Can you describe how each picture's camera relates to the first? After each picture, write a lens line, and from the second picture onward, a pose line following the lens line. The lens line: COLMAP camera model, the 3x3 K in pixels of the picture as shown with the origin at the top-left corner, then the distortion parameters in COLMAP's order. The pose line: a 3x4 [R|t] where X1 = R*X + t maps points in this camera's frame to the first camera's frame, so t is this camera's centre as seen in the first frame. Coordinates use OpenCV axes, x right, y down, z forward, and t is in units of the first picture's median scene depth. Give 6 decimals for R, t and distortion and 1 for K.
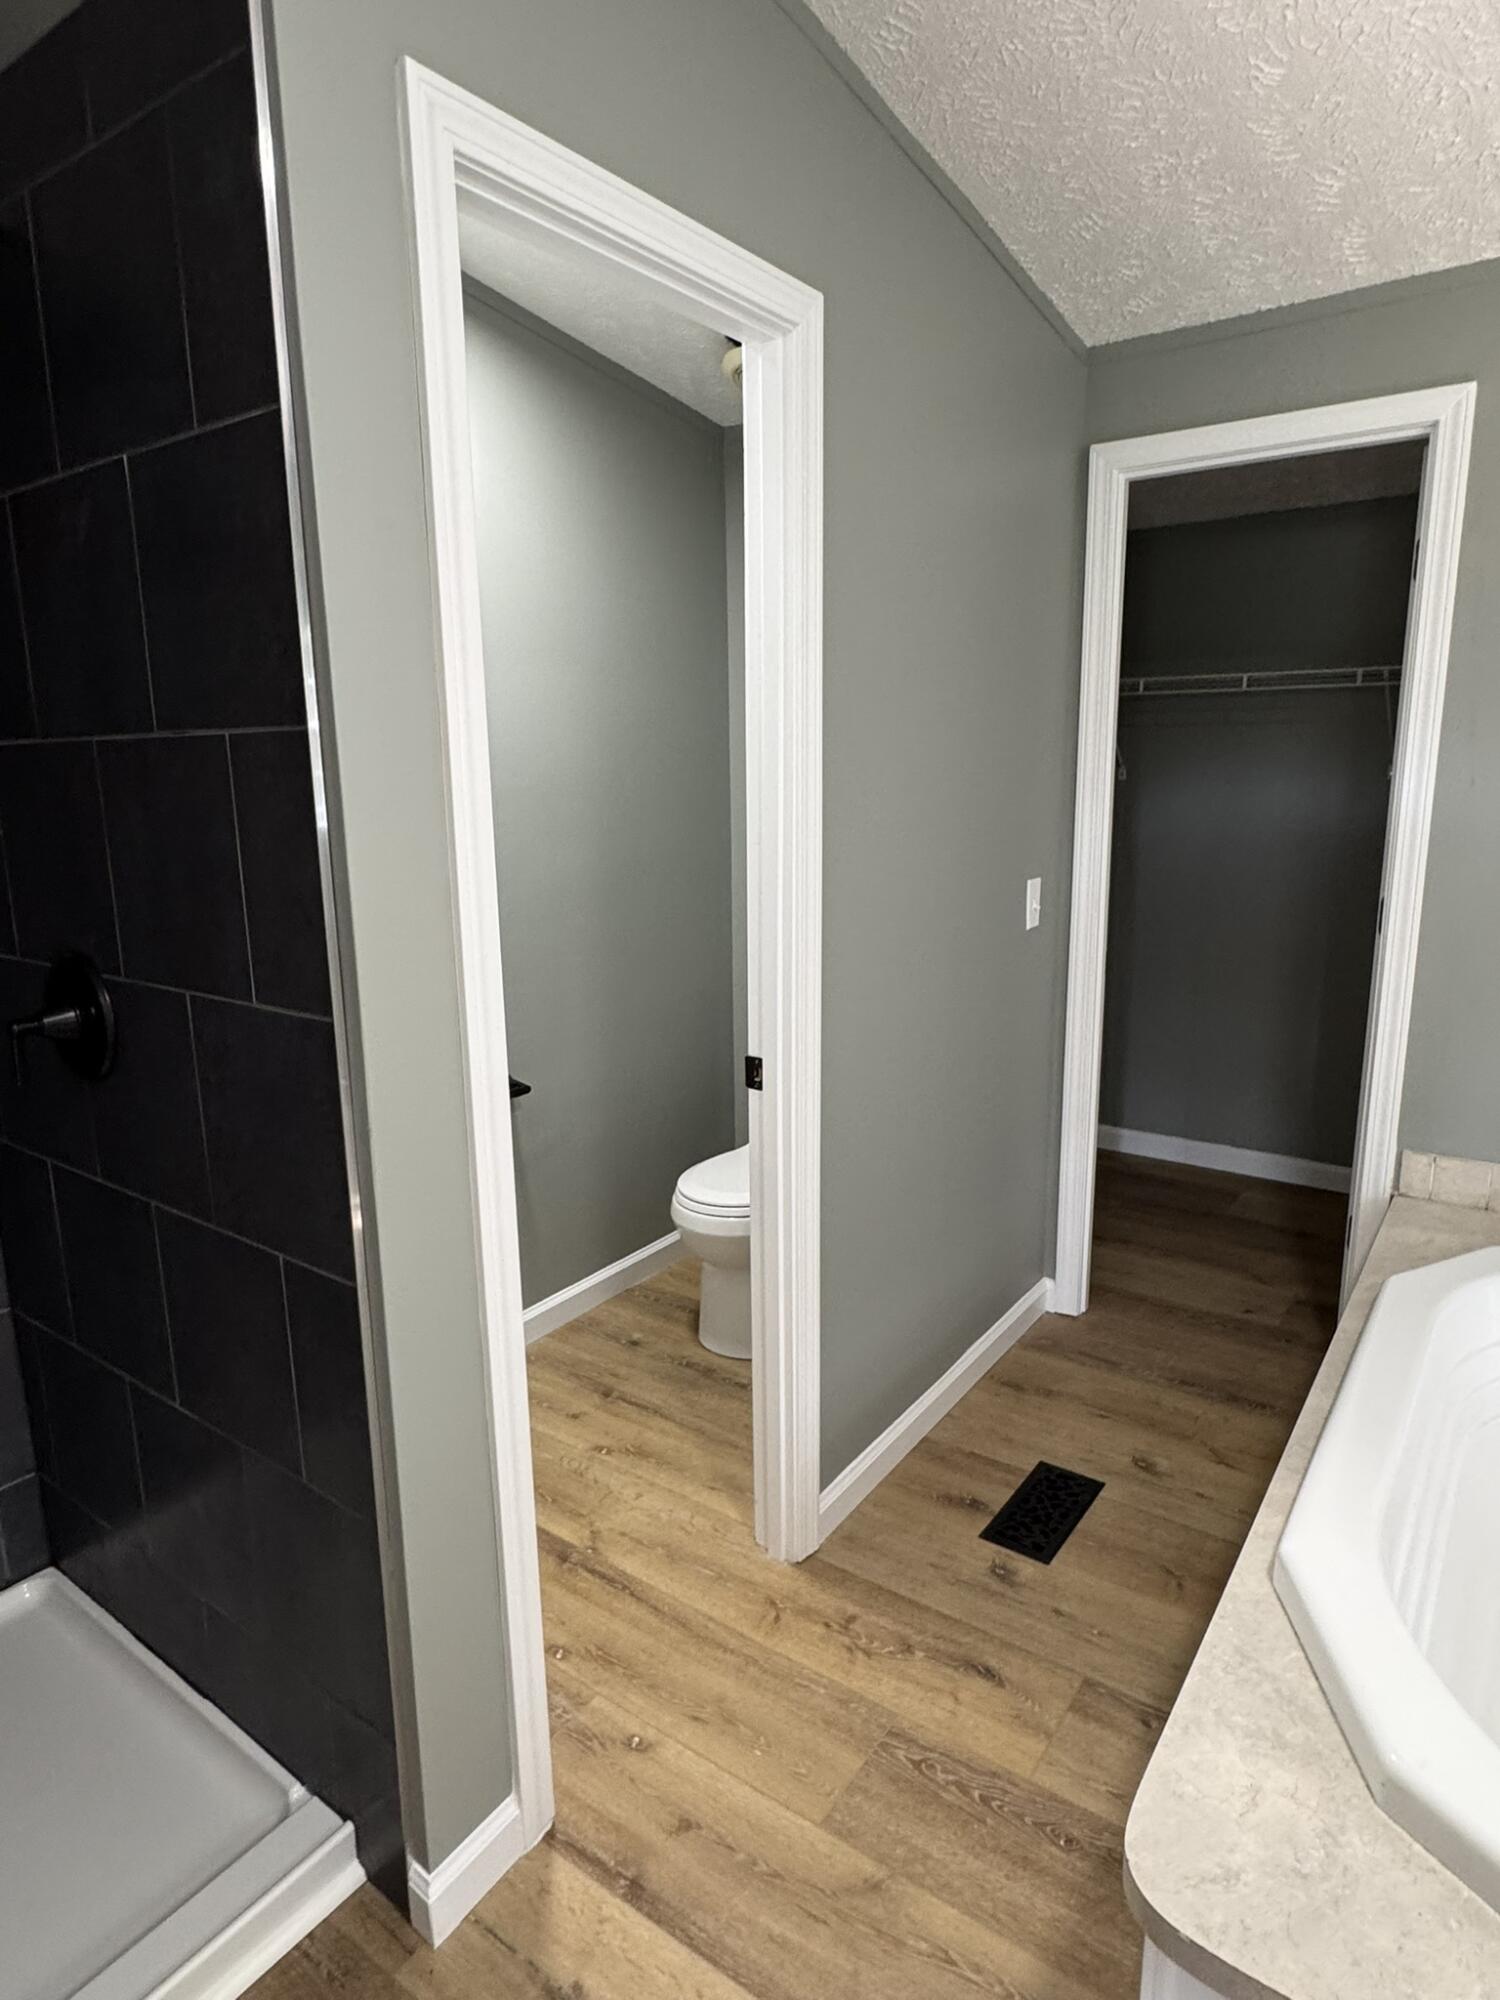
lens RADIAL K [[1145.9, 0, 746.5], [0, 1145.9, 1000.4], [0, 0, 1]] dist [-0.004244, 0.000873]
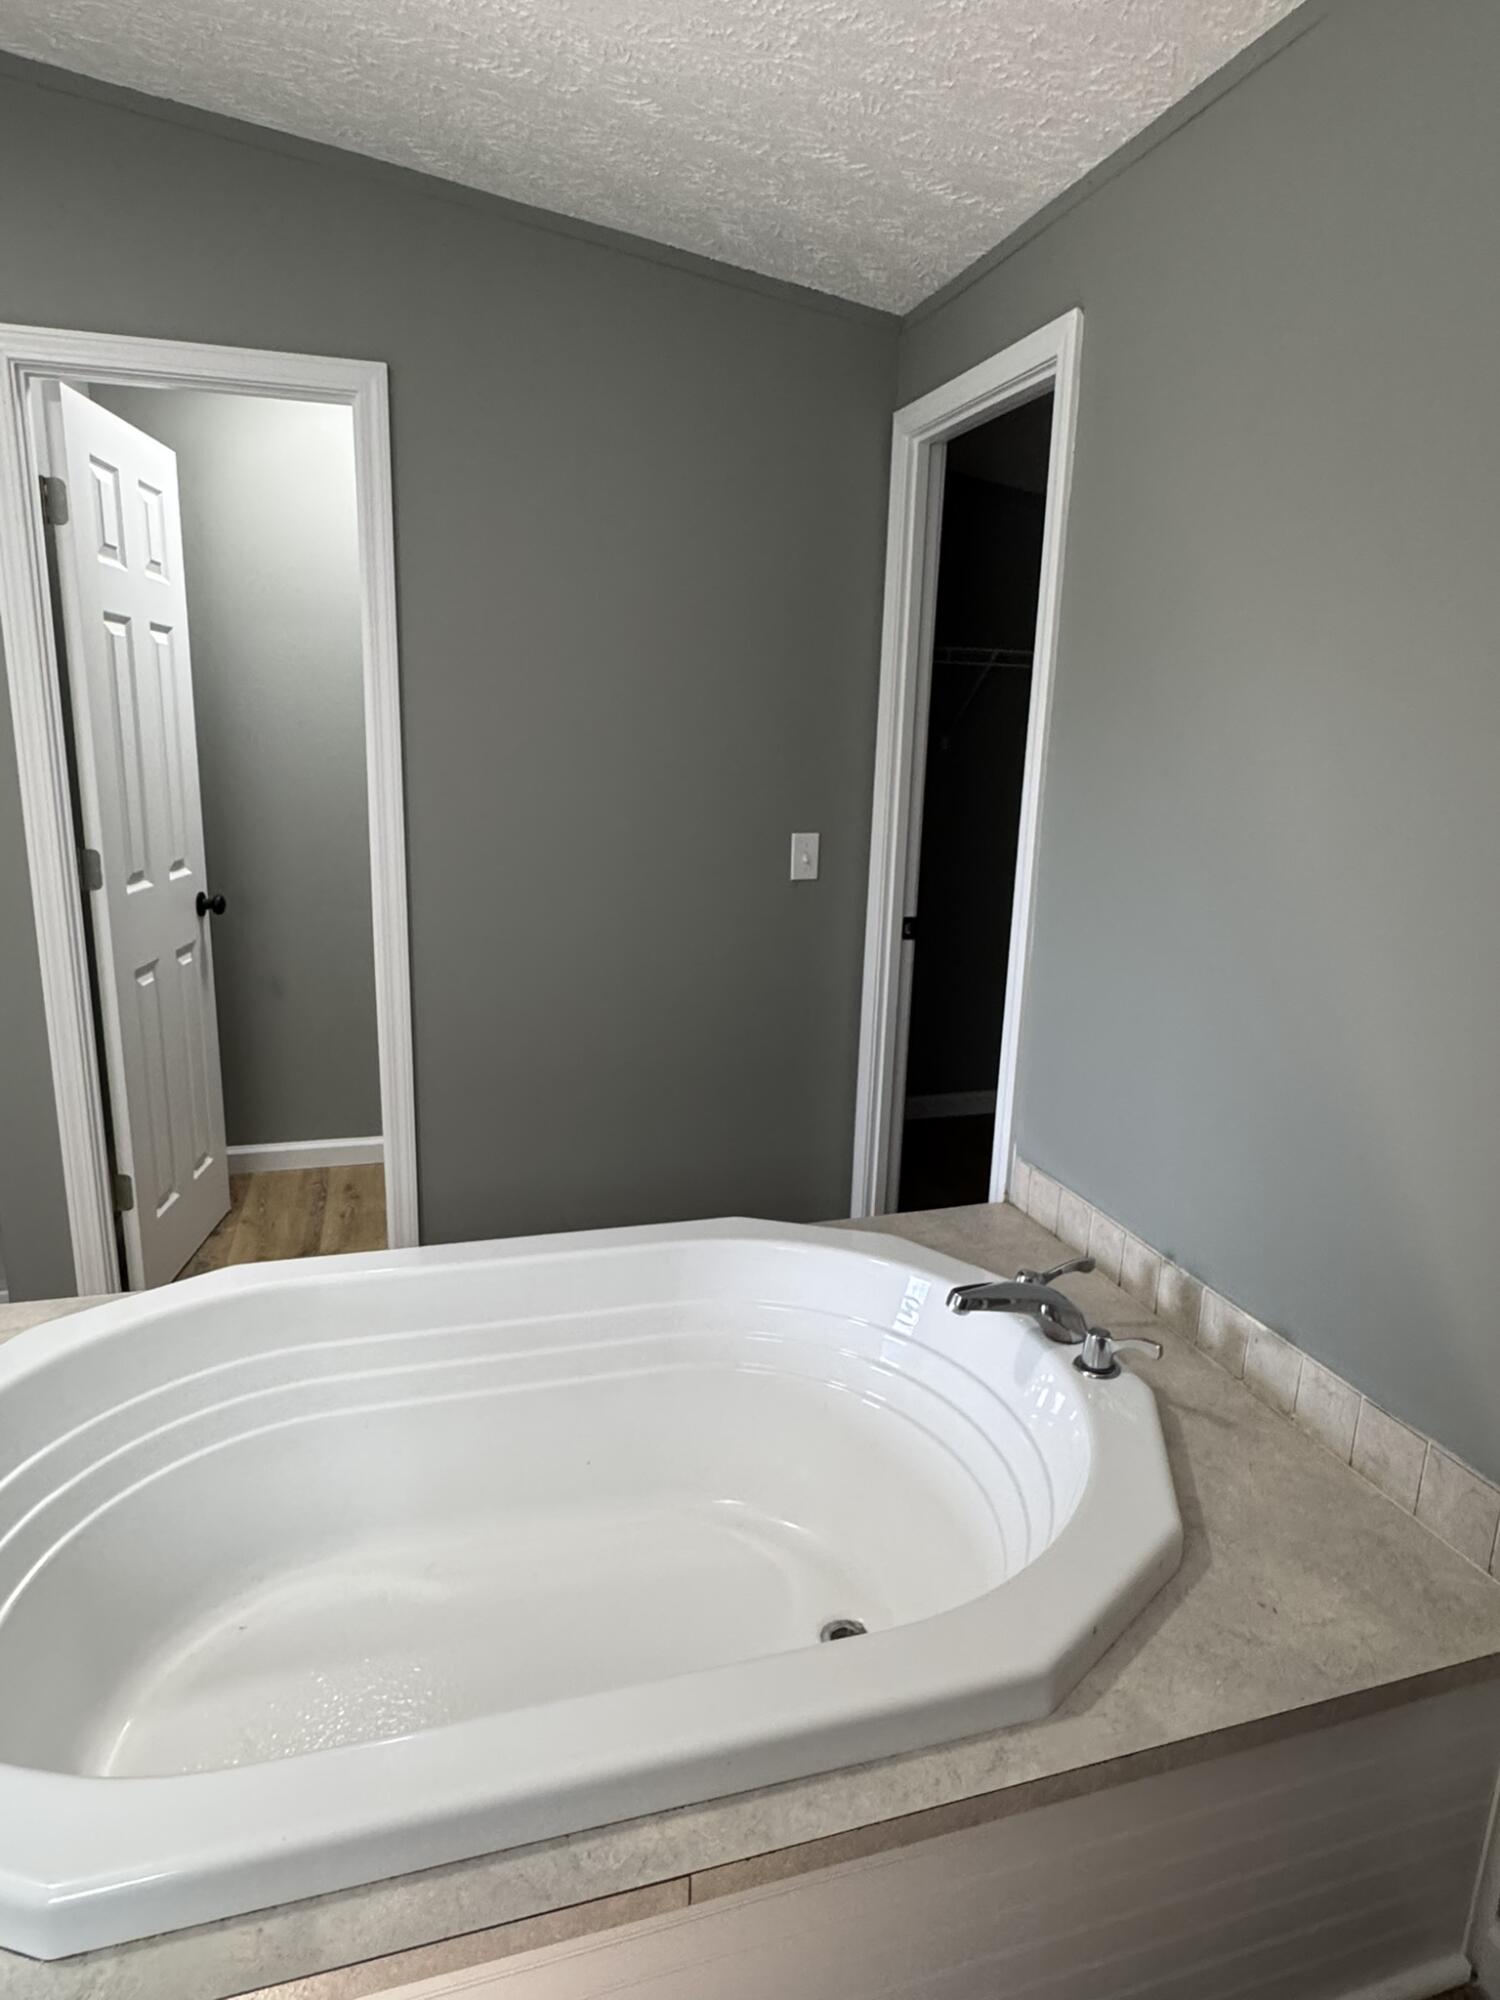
lens RADIAL K [[1145.9, 0, 743.1], [0, 1145.9, 990.1], [0, 0, 1]] dist [-0.004244, 0.000873]
pose [[0.795583, 0.168667, -0.581893, 1.138899], [-0.156911, 0.985058, 0.070994, -0.039463], [0.585172, 0.034824, 0.810161, 0.148202]]
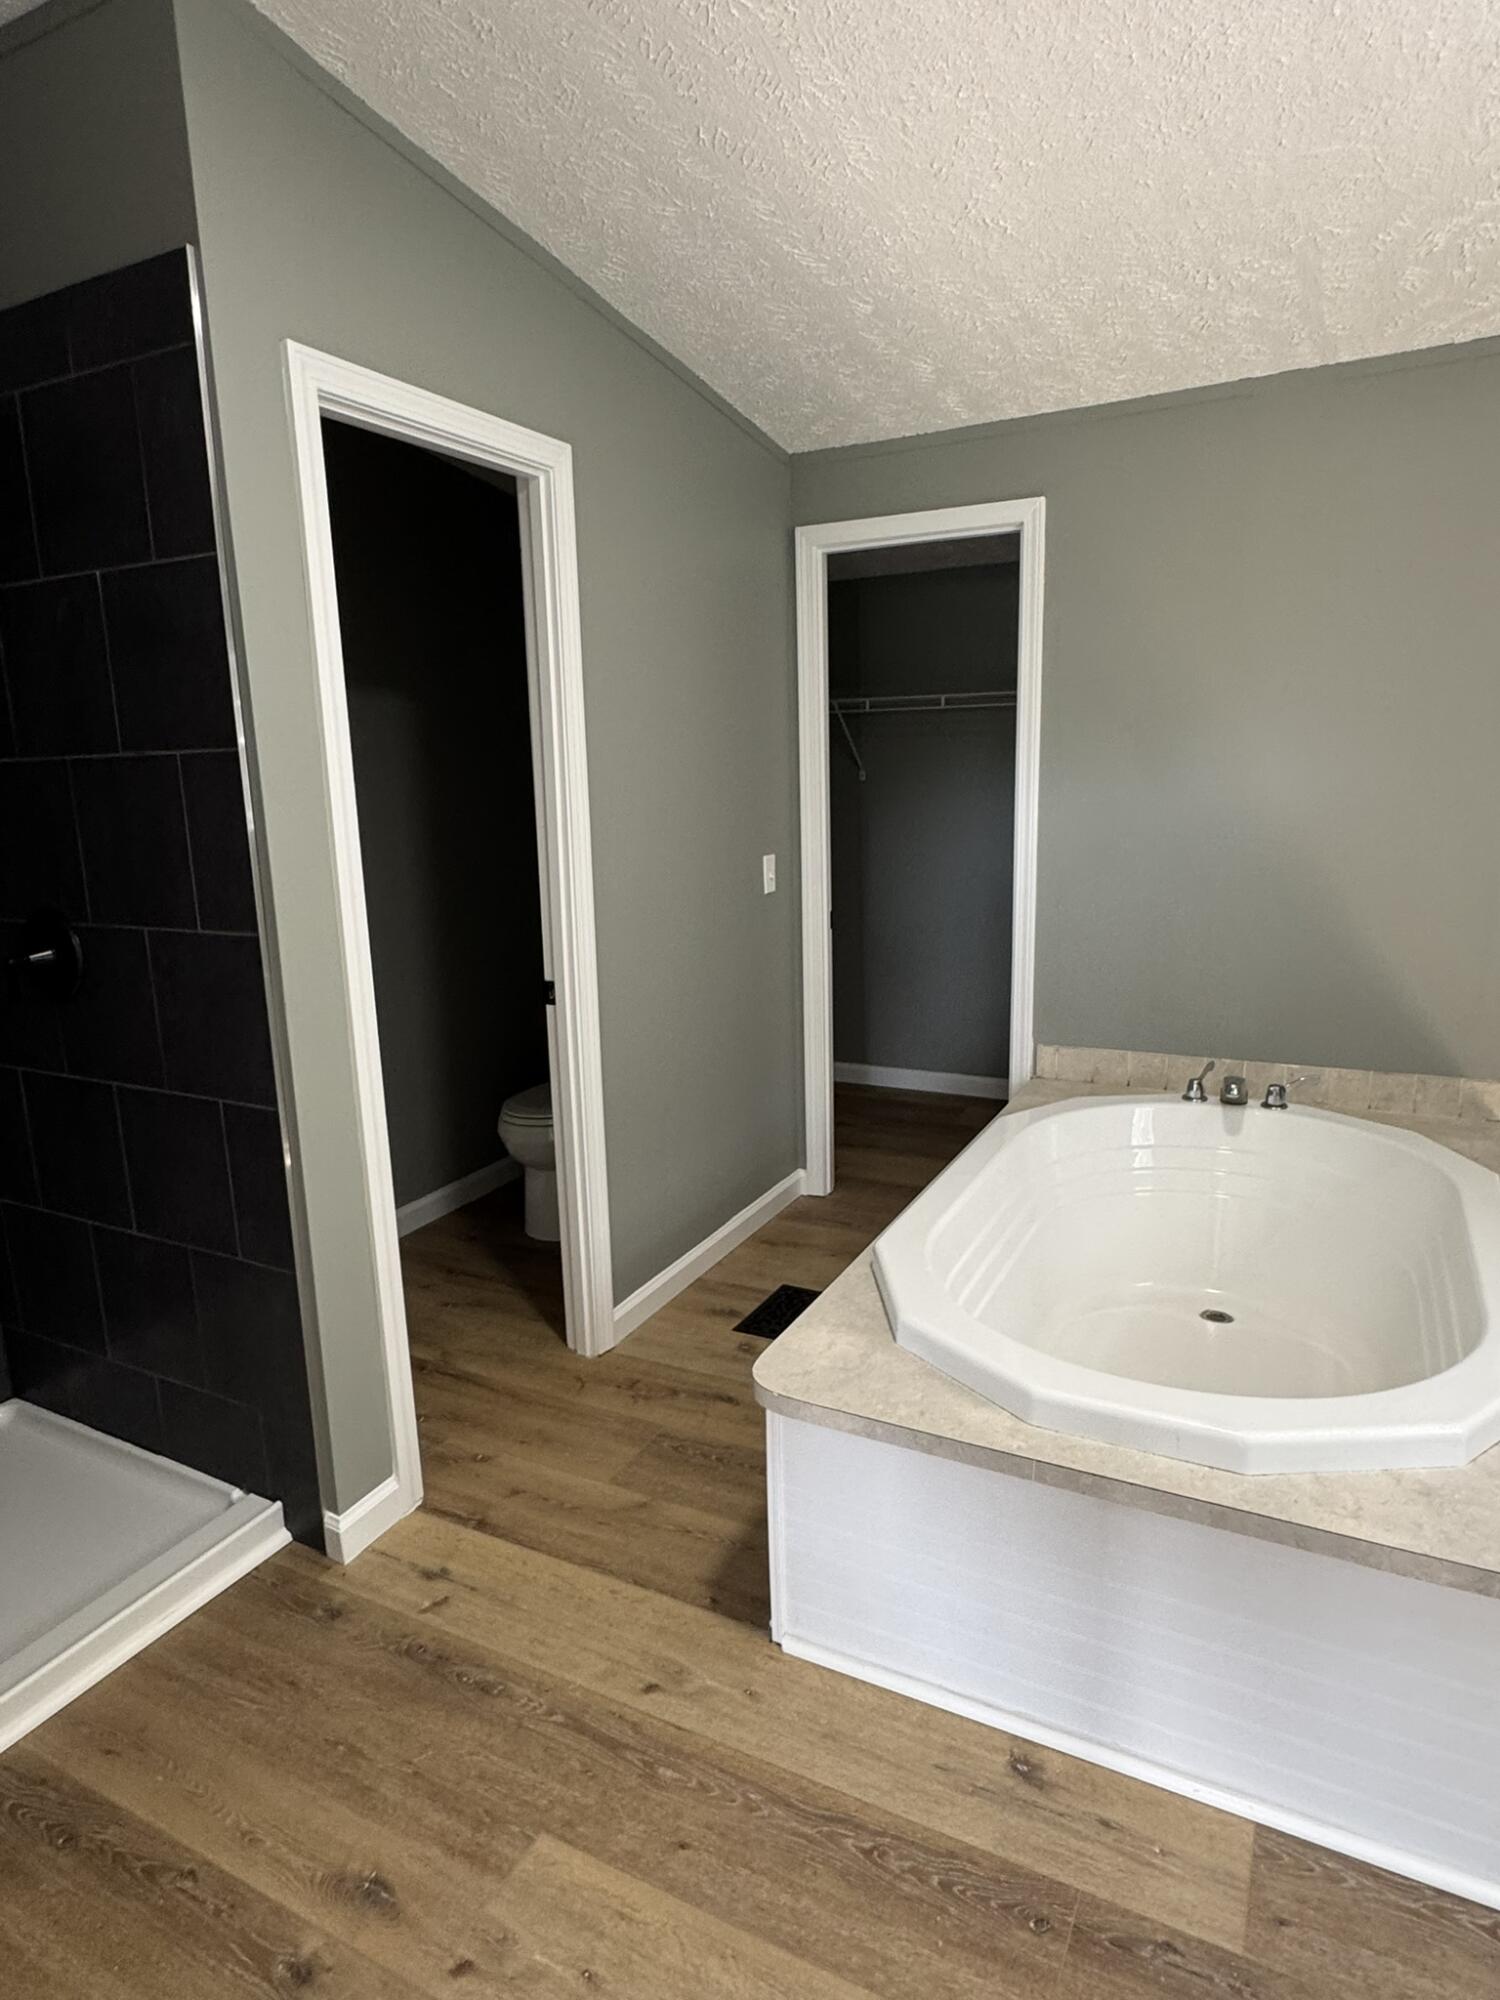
lens RADIAL K [[1145.9, 0, 744.5], [0, 1145.9, 998.9], [0, 0, 1]] dist [-0.004244, 0.000873]
pose [[0.989455, -0.041147, 0.138871, 0.046476], [0.042320, 0.999089, -0.005504, 0.086114], [-0.138518, 0.011323, 0.990295, -0.392508]]
